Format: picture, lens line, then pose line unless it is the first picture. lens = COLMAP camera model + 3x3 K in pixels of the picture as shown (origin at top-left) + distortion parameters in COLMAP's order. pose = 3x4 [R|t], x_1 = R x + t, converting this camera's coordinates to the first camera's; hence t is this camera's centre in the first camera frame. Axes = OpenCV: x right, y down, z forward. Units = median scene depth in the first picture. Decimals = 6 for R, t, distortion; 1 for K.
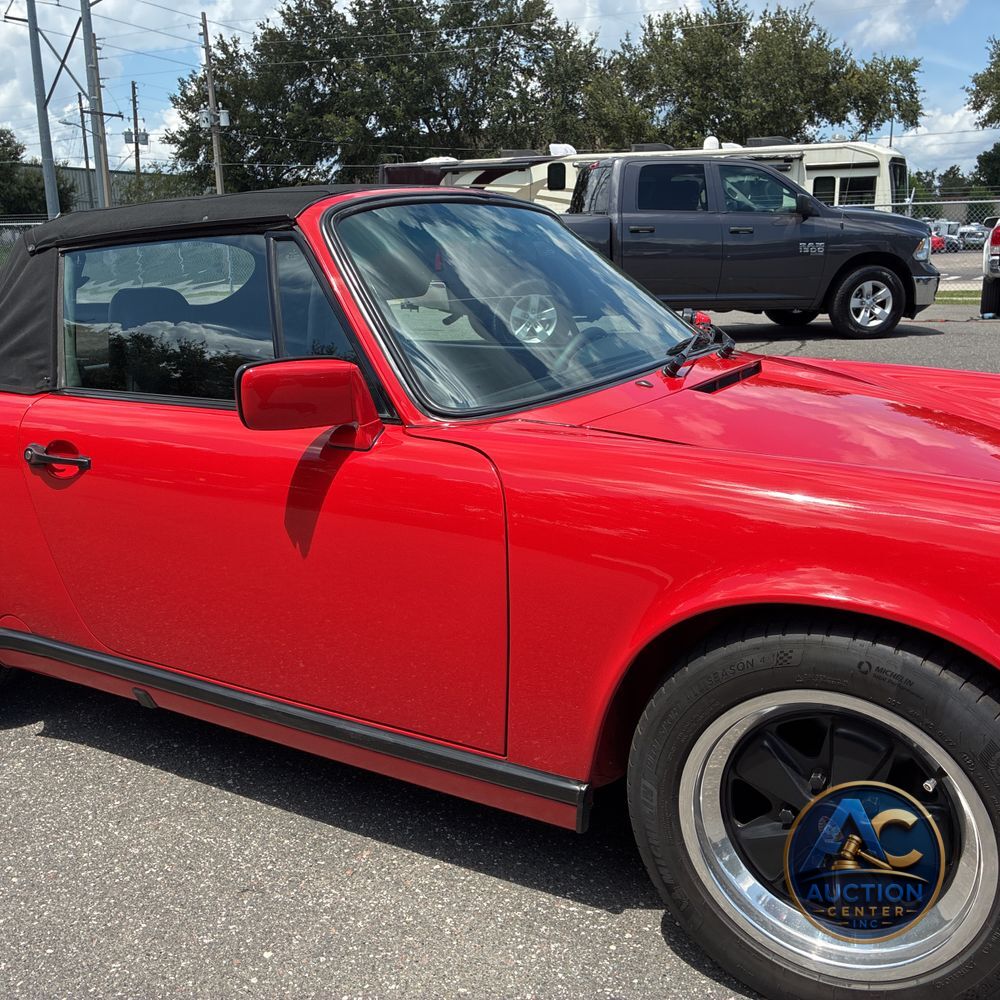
lens RADIAL K [[1088.3, 0, 524.2], [0, 1088.3, 503.5], [0, 0, 1]] dist [0.015406, 0.019864]
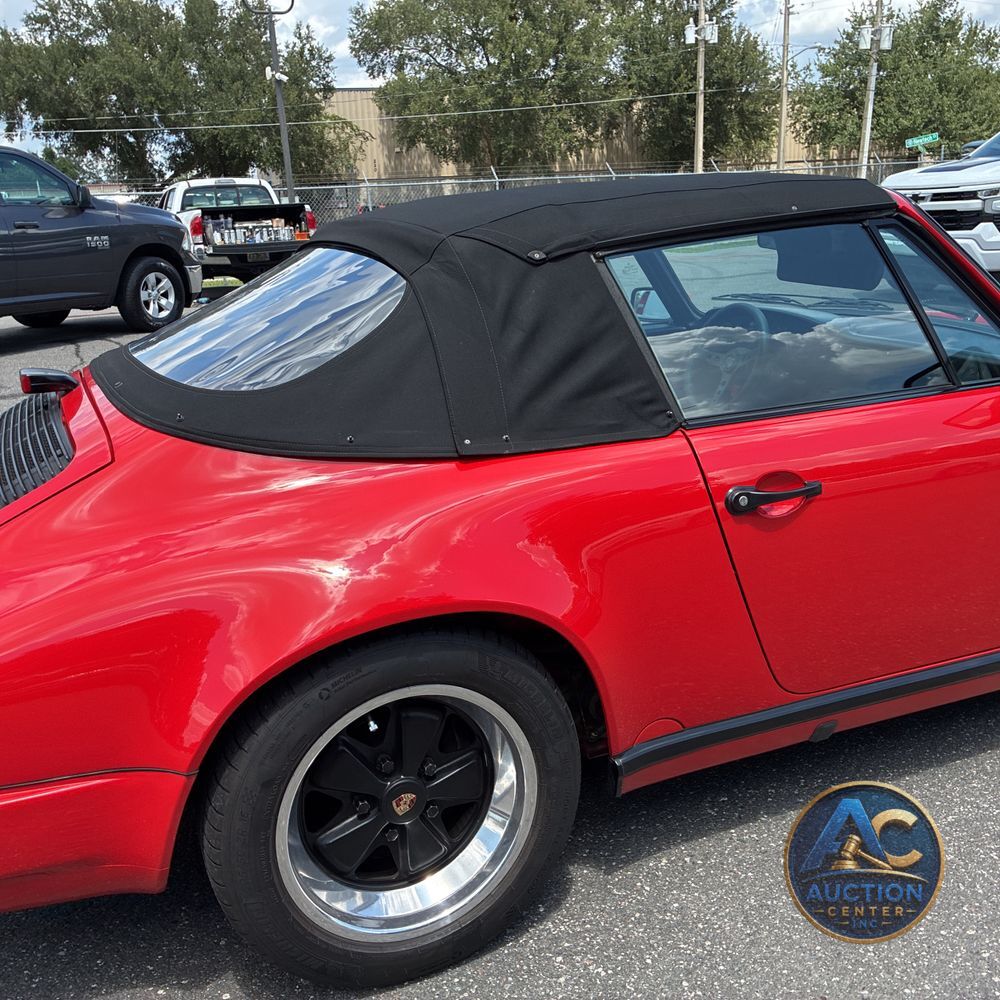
lens RADIAL K [[1067.9, 0, 500.0], [0, 1067.9, 500.0], [0, 0, 1]] dist [0.036816, -0.072851]
pose [[0.576178, -0.227633, 0.784986, -0.143052], [0.221211, 0.968019, 0.118341, -0.021703], [-0.786819, 0.105462, 0.608106, 0.078616]]
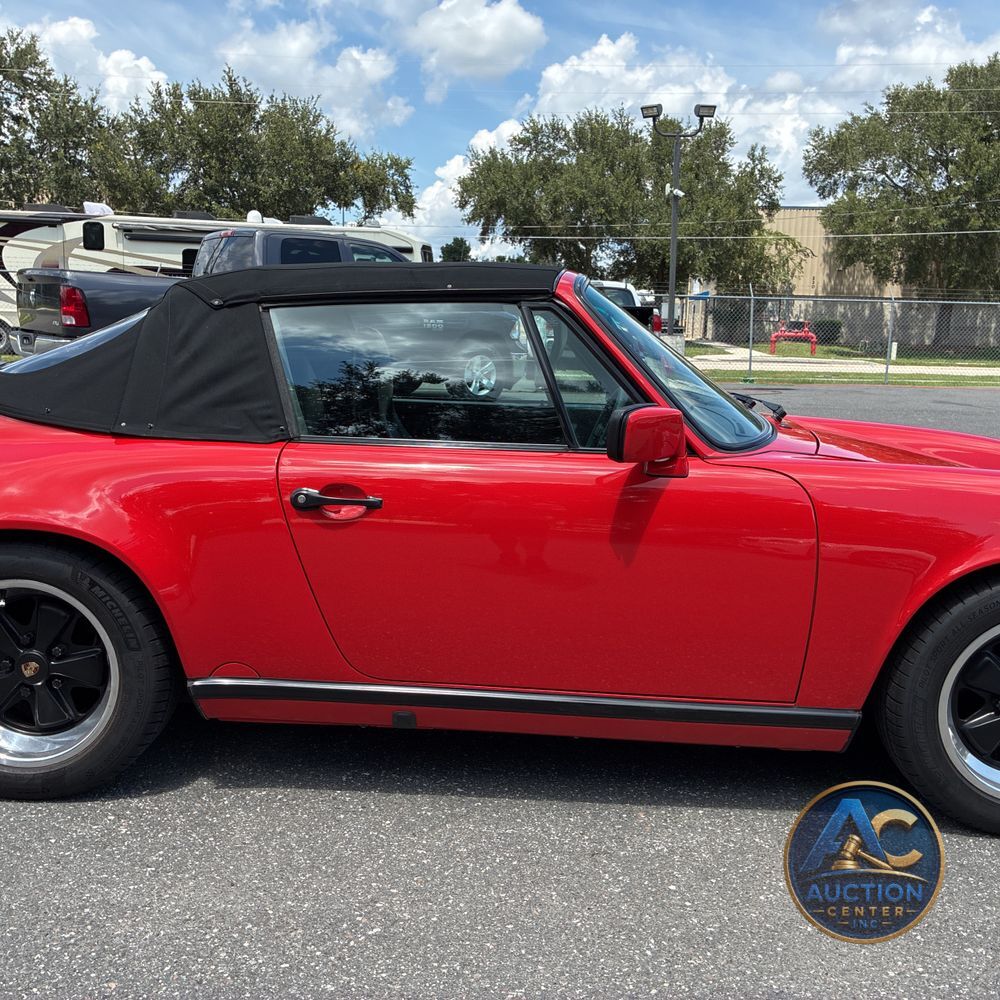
lens RADIAL K [[1088.3, 0, 524.2], [0, 1088.3, 503.5], [0, 0, 1]] dist [0.015406, 0.019864]
pose [[0.872923, -0.040042, 0.486212, -0.093287], [0.070408, 0.996532, -0.044338, 0.002549], [-0.482751, 0.072936, 0.872715, -0.001739]]
